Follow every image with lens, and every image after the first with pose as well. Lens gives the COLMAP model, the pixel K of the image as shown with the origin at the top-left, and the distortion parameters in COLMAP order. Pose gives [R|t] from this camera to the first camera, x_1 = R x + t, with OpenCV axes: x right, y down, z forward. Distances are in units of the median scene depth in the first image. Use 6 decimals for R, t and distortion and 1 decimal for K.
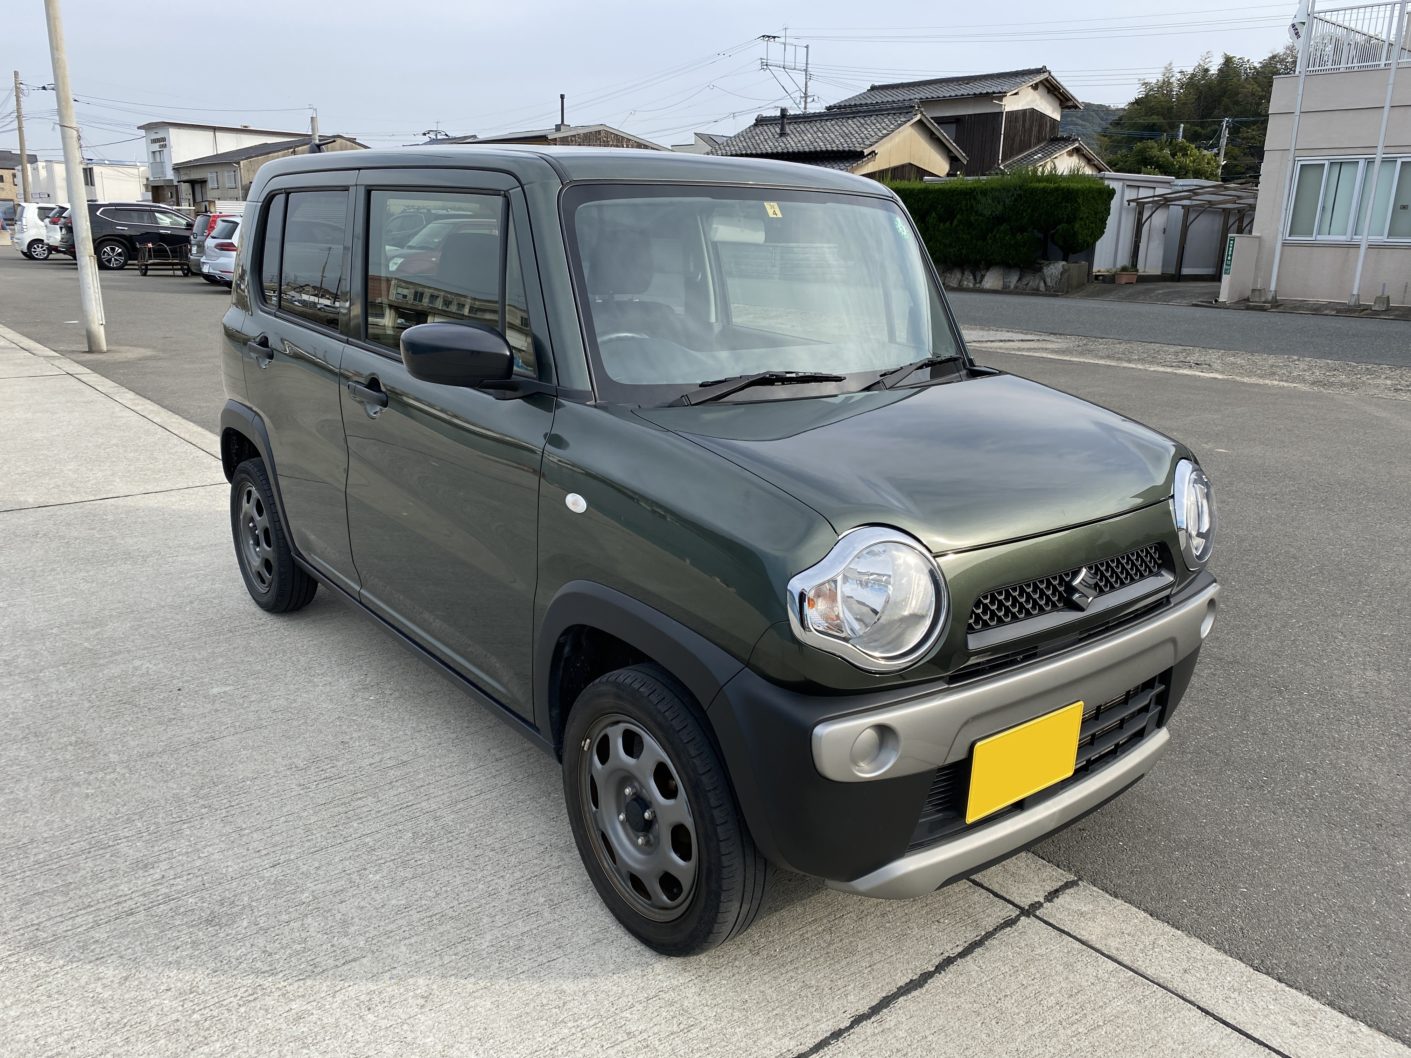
lens RADIAL K [[1078.1, 0, 707.3], [0, 1078.1, 516.8], [0, 0, 1]] dist [0.028030, -0.028255]
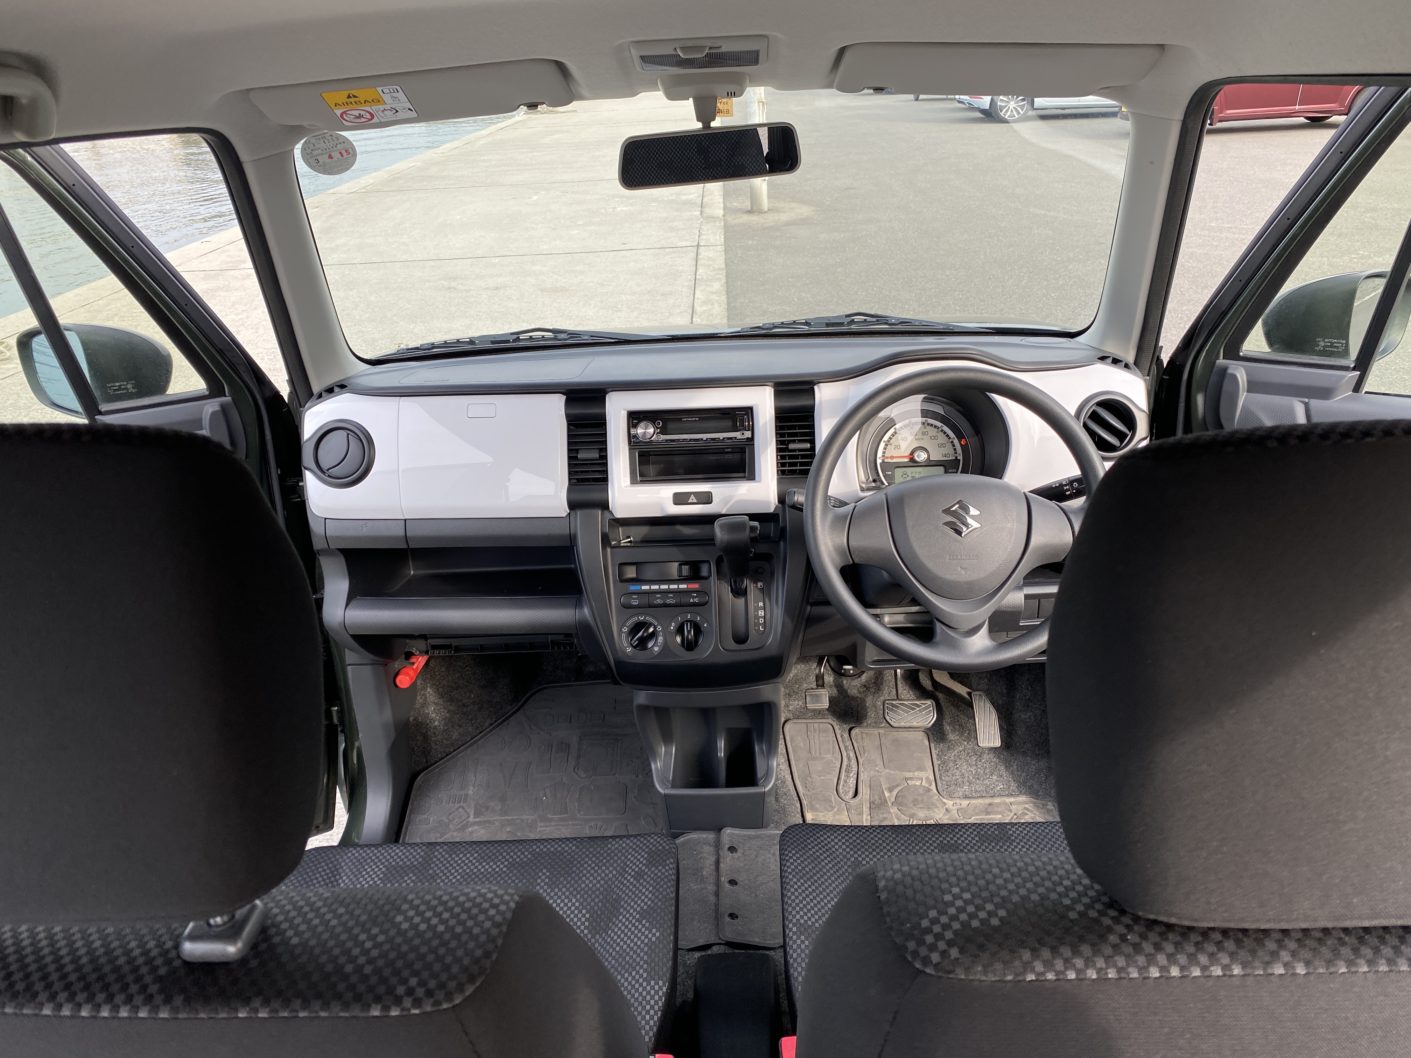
lens RADIAL K [[1078.1, 0, 709.6], [0, 1078.1, 513.8], [0, 0, 1]] dist [0.028030, -0.028255]
pose [[0.762129, 0.205156, -0.614061, 0.017106], [-0.101732, 0.974631, 0.199359, -0.087127], [0.639383, -0.089468, 0.763666, 0.278630]]
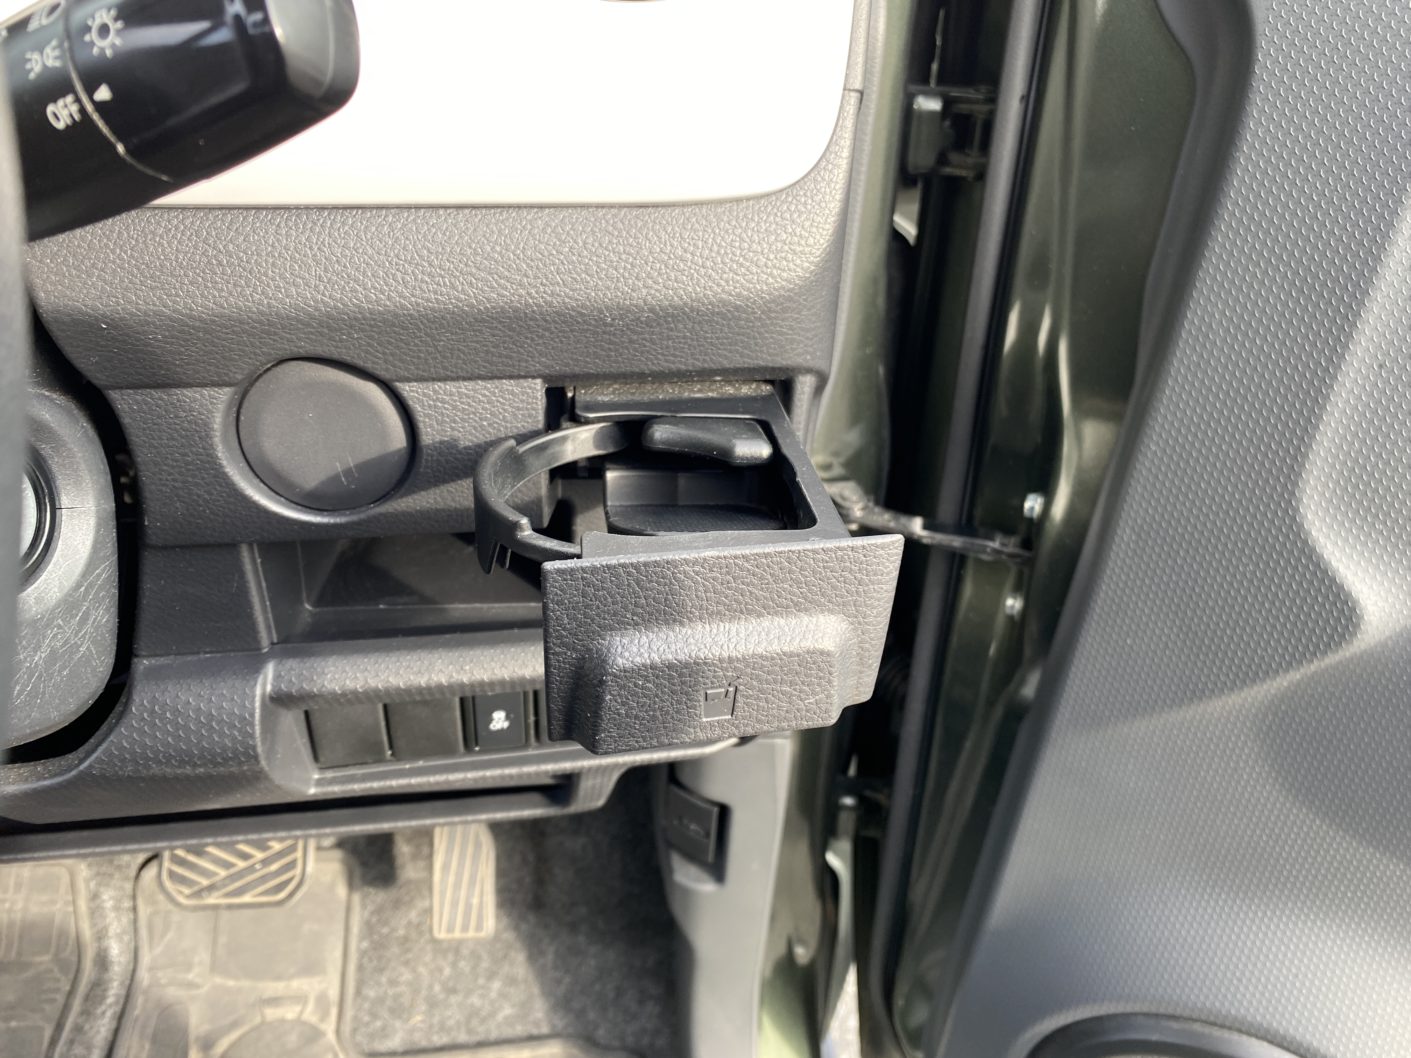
lens RADIAL K [[1115.2, 0, 692.4], [0, 1115.2, 519.8], [0, 0, 1]] dist [0.012778, 0.003488]
pose [[0.831508, 0.329982, -0.446886, -0.015927], [-0.167517, 0.915953, 0.364648, -0.069764], [0.529653, -0.228347, 0.816900, 0.400186]]
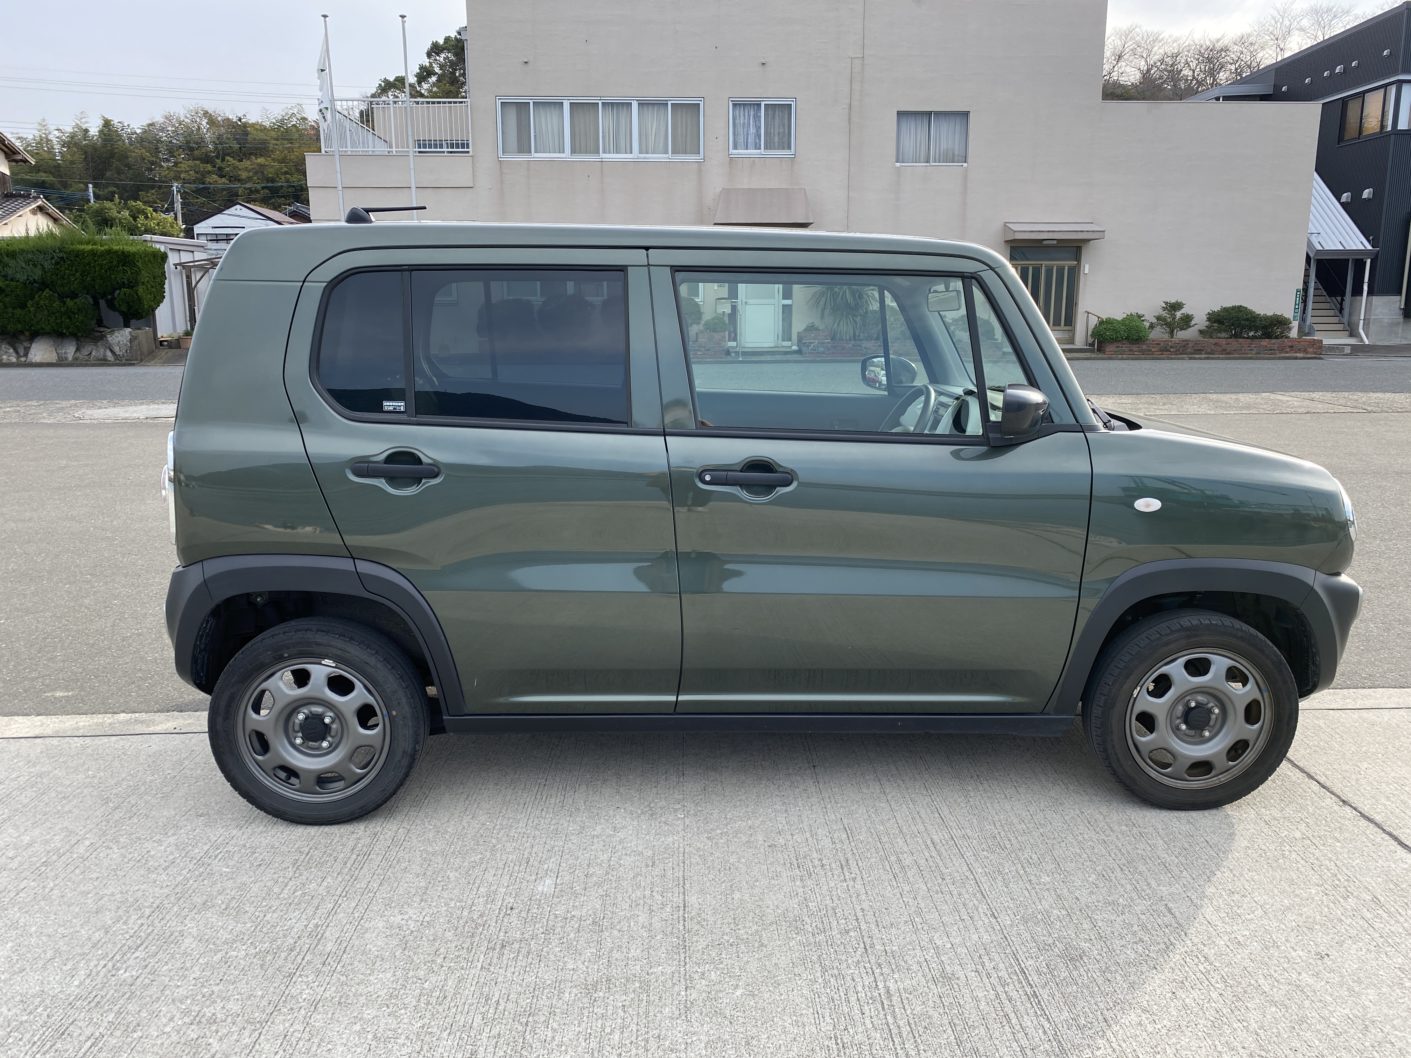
lens RADIAL K [[1078.1, 0, 714.1], [0, 1078.1, 520.1], [0, 0, 1]] dist [0.028030, -0.028255]
pose [[0.600071, -0.182497, 0.778851, -0.306288], [0.221709, 0.973429, 0.057273, -0.039057], [-0.768609, 0.138311, 0.624588, 0.119677]]
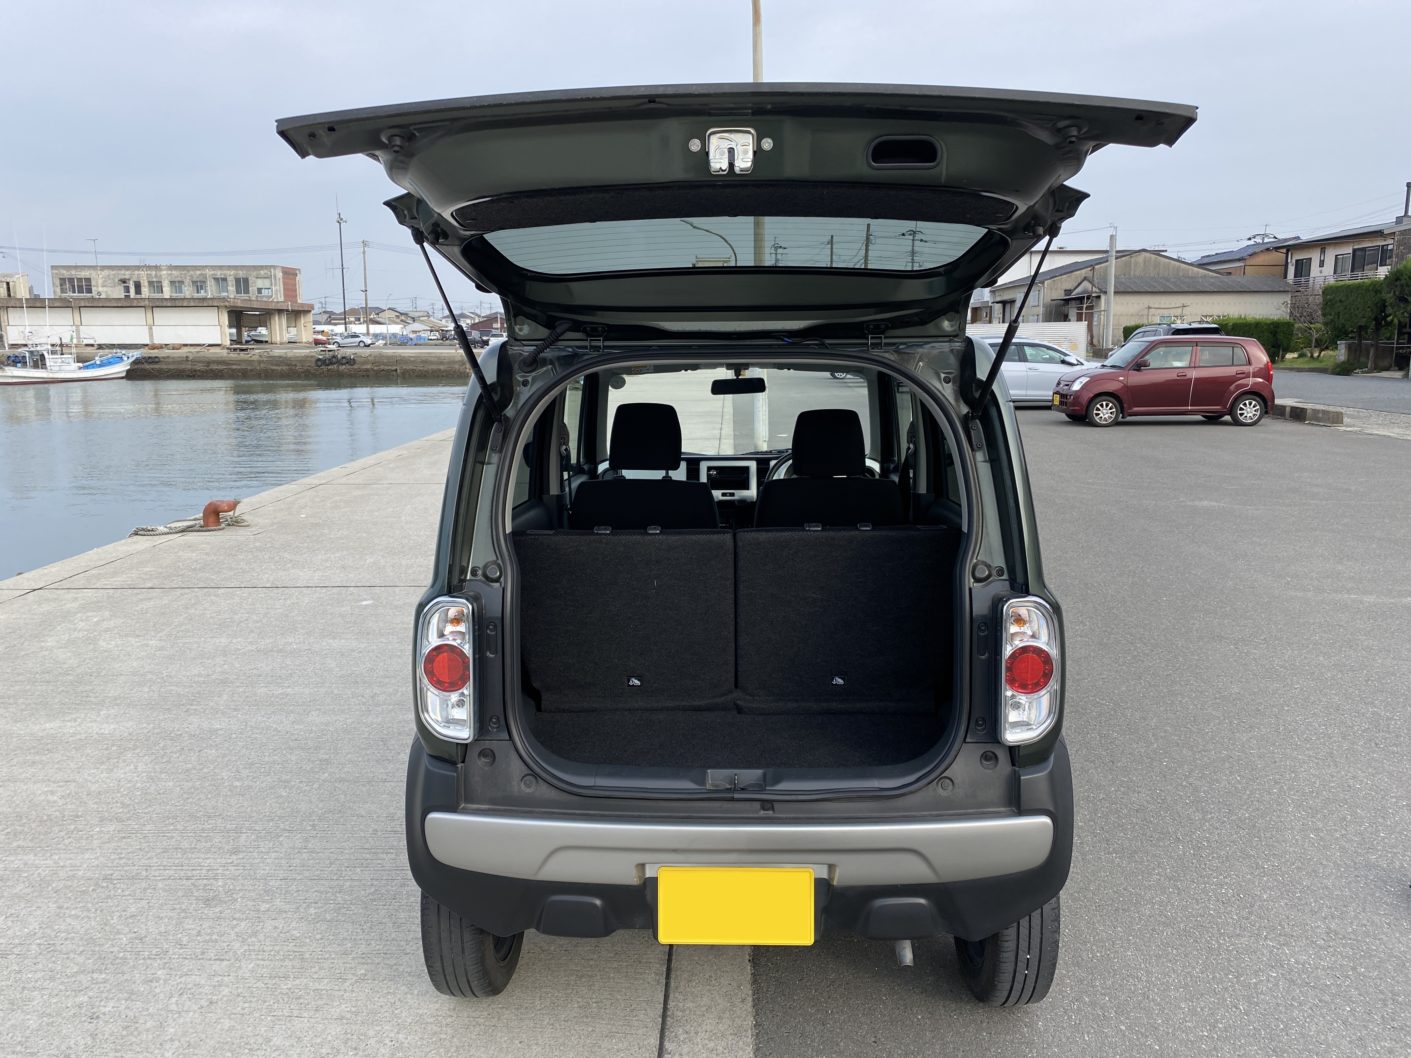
lens RADIAL K [[1078.1, 0, 704.9], [0, 1078.1, 513.8], [0, 0, 1]] dist [0.028030, -0.028255]
pose [[0.752797, 0.078012, -0.653613, 0.197118], [-0.142333, 0.988753, -0.045918, -0.032540], [0.642680, 0.127598, 0.755434, 0.062534]]
